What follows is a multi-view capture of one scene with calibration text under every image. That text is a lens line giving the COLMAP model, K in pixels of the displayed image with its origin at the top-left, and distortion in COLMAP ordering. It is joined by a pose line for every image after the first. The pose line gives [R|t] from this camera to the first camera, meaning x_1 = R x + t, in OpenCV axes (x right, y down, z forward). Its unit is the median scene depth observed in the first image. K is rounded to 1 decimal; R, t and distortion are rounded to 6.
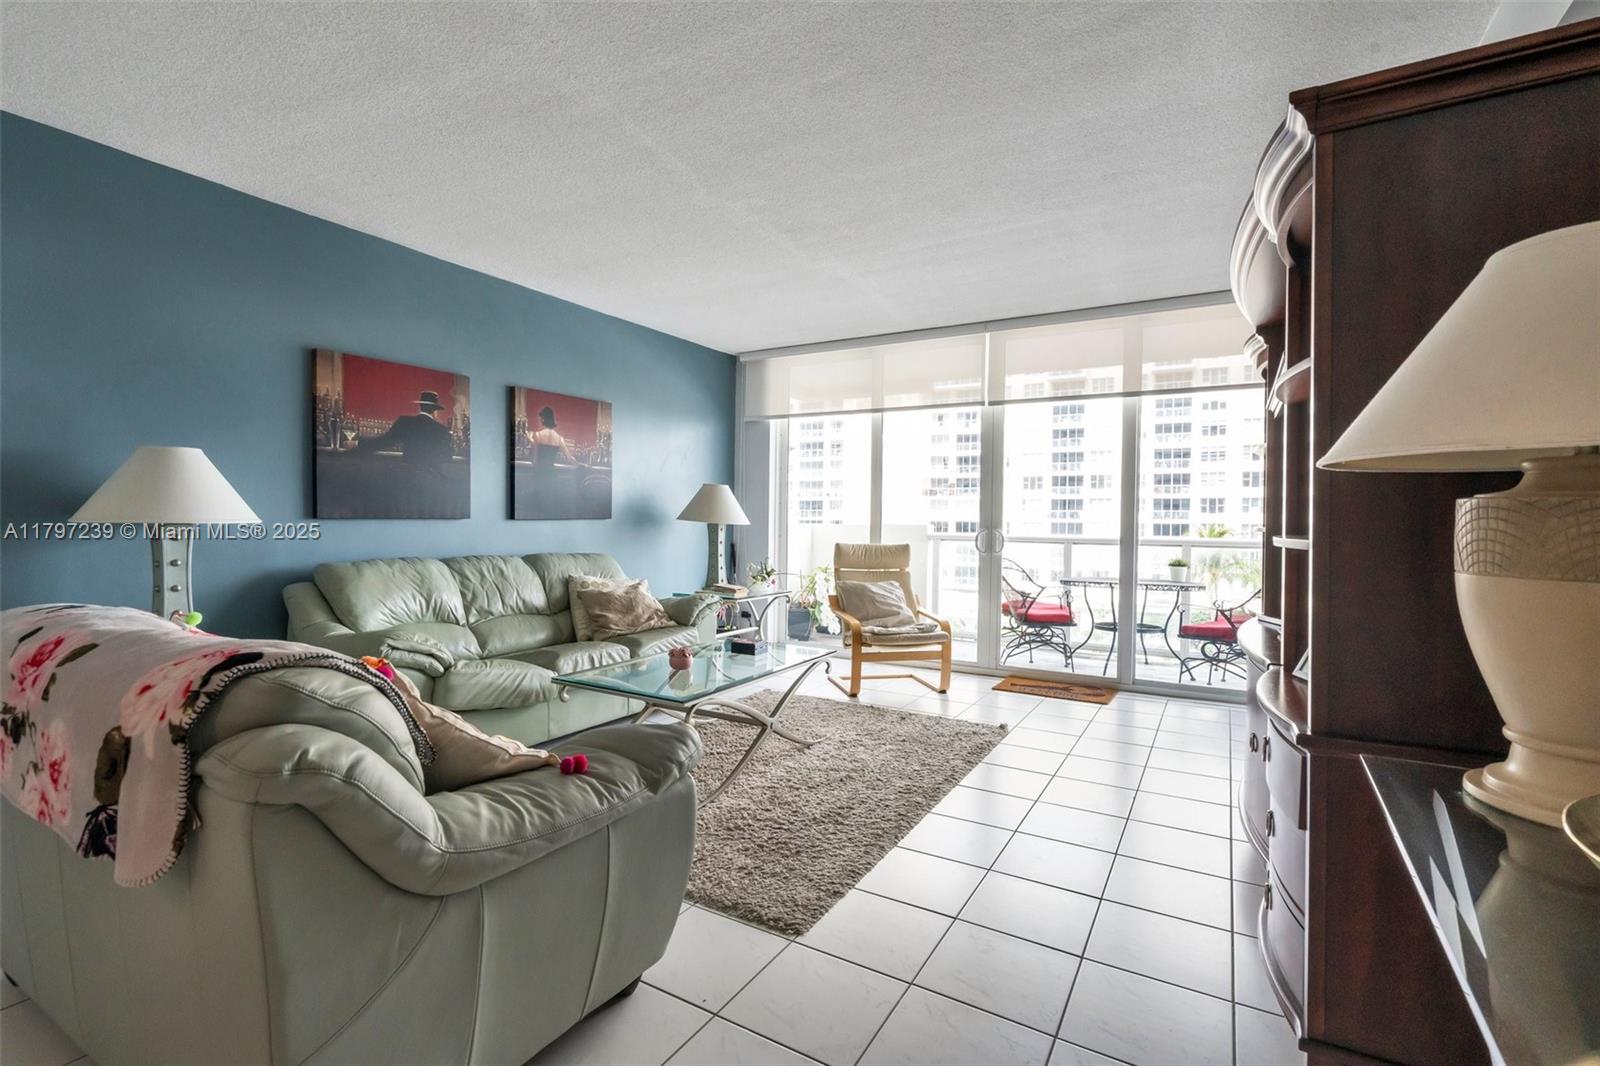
lens RADIAL K [[730.9, 0, 773.8], [0, 730.9, 546.3], [0, 0, 1]] dist [0.014447, 0.000013]
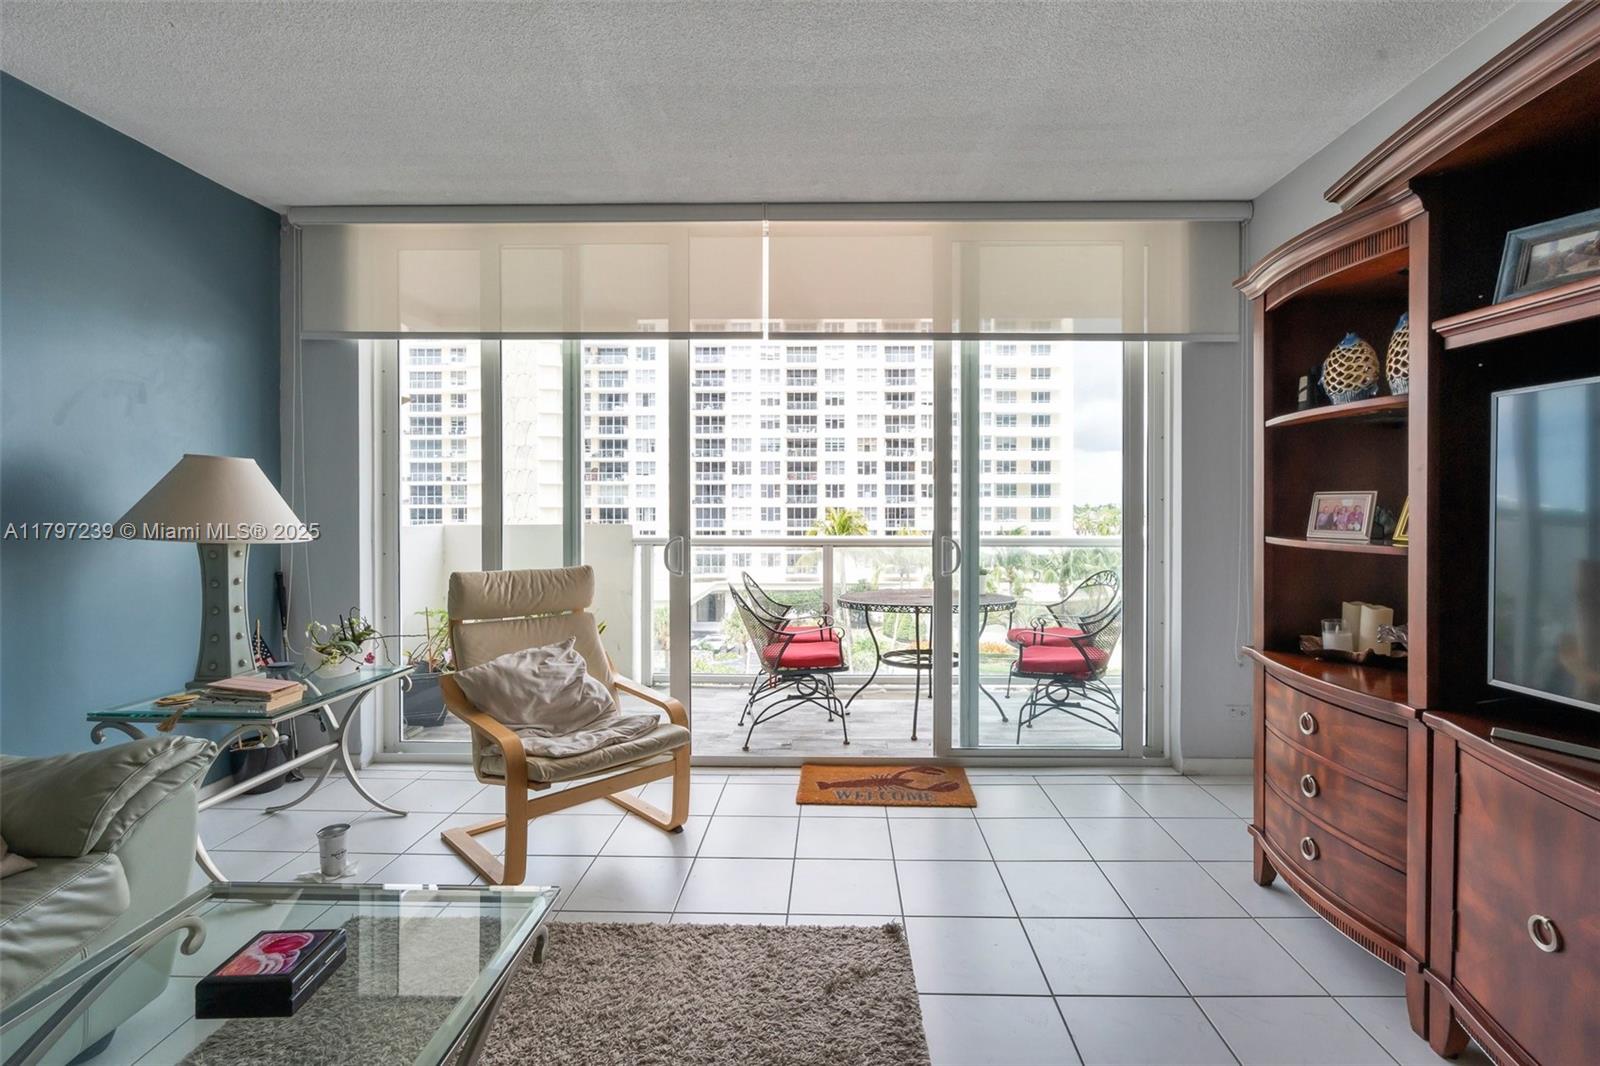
lens RADIAL K [[740.4, 0, 806.4], [0, 740.4, 516.1], [0, 0, 1]] dist [-0.008025, -0.000297]
pose [[0.864860, -0.018387, 0.501676, 0.006272], [0.029082, 0.999486, -0.013505, -0.029691], [-0.501170, 0.026270, 0.864950, 0.416029]]
